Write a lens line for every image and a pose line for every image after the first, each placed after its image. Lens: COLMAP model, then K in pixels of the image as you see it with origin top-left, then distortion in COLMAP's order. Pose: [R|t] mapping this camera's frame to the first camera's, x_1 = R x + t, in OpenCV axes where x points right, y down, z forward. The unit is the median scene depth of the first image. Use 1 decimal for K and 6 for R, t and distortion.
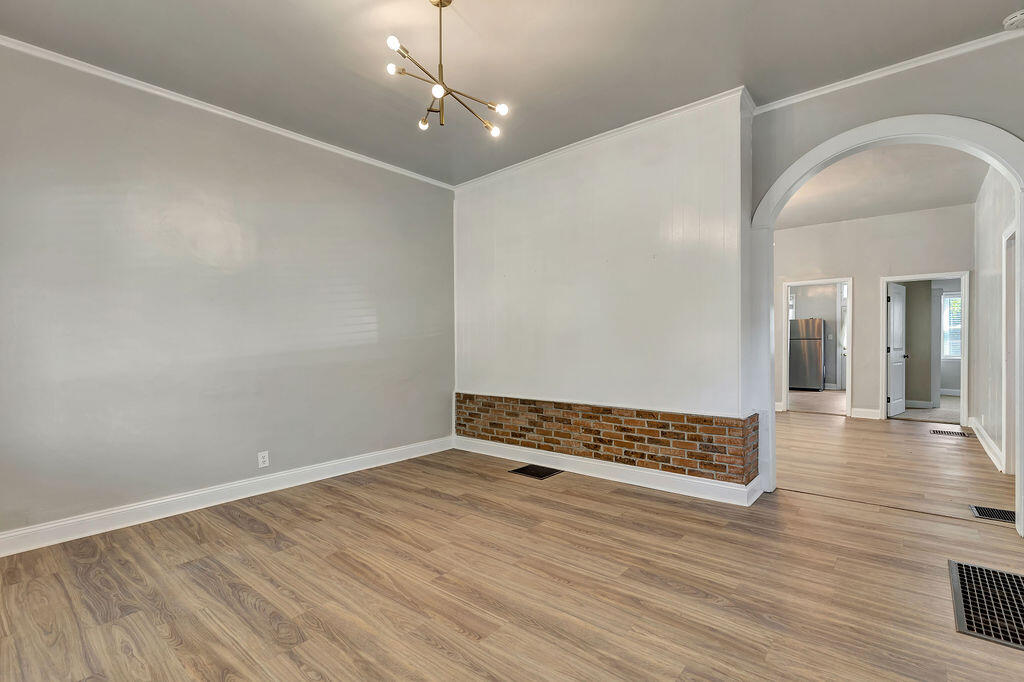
lens RADIAL K [[466.2, 0, 519.0], [0, 466.2, 343.7], [0, 0, 1]] dist [0.002545, -0.001640]
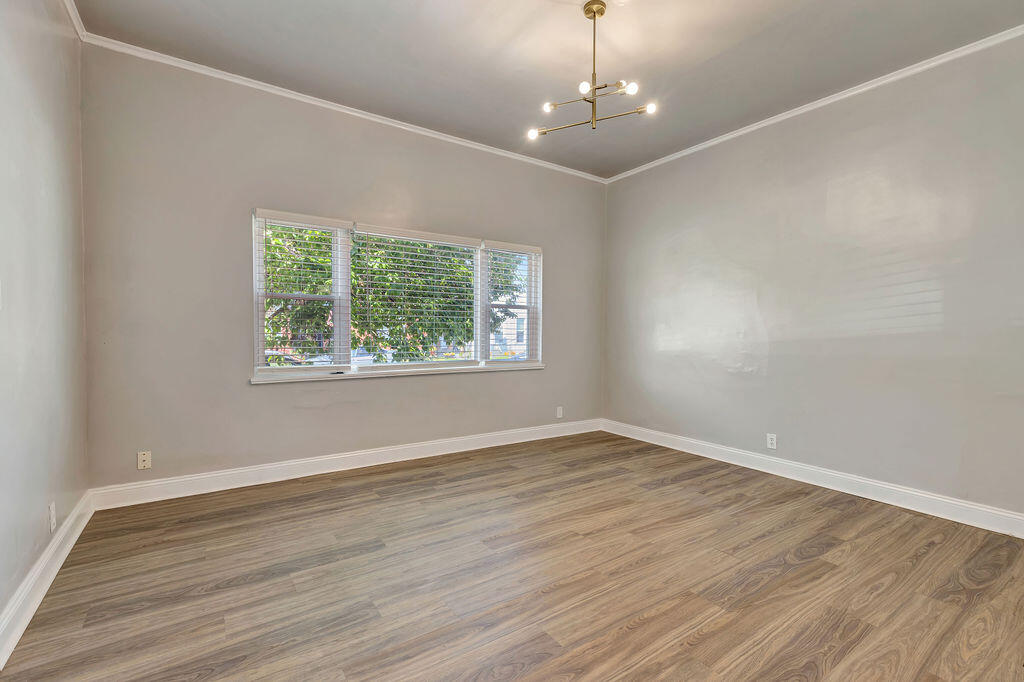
lens RADIAL K [[466.2, 0, 514.3], [0, 466.2, 334.7], [0, 0, 1]] dist [0.002545, -0.001640]
pose [[-0.273797, 0.019421, -0.961592, 0.833387], [-0.007151, 0.999727, 0.022227, -0.011936], [0.961761, 0.012962, -0.273583, 0.997562]]
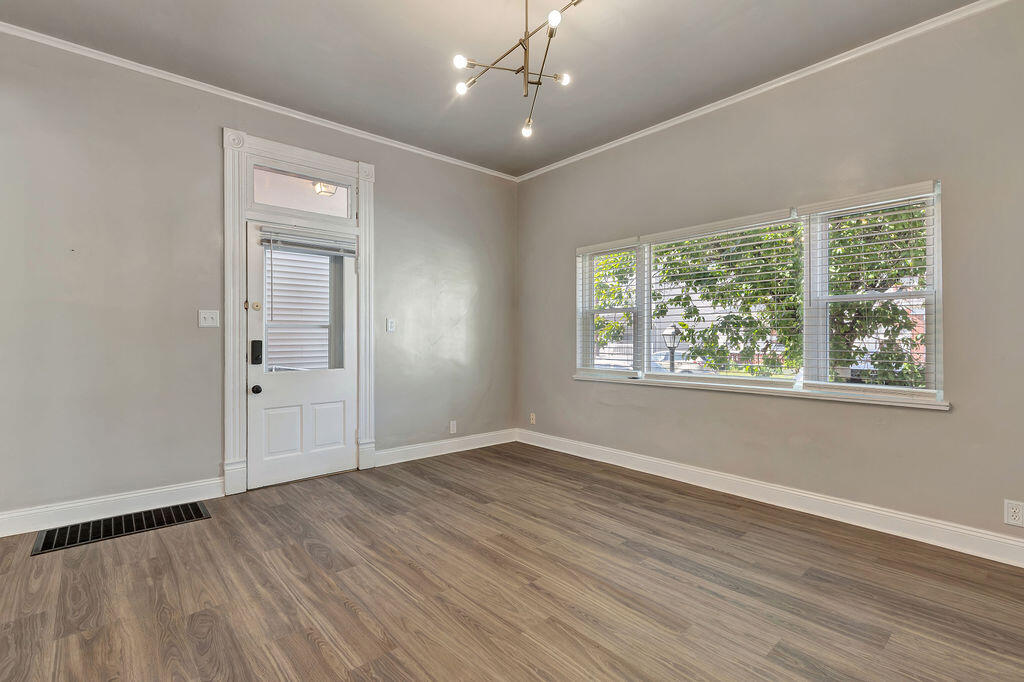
lens RADIAL K [[466.2, 0, 512.7], [0, 466.2, 341.3], [0, 0, 1]] dist [0.002545, -0.001640]
pose [[-0.987640, 0.009676, 0.156441, -0.243785], [0.010915, 0.999915, 0.007066, 0.004601], [-0.156360, 0.008687, -0.987662, 1.675669]]
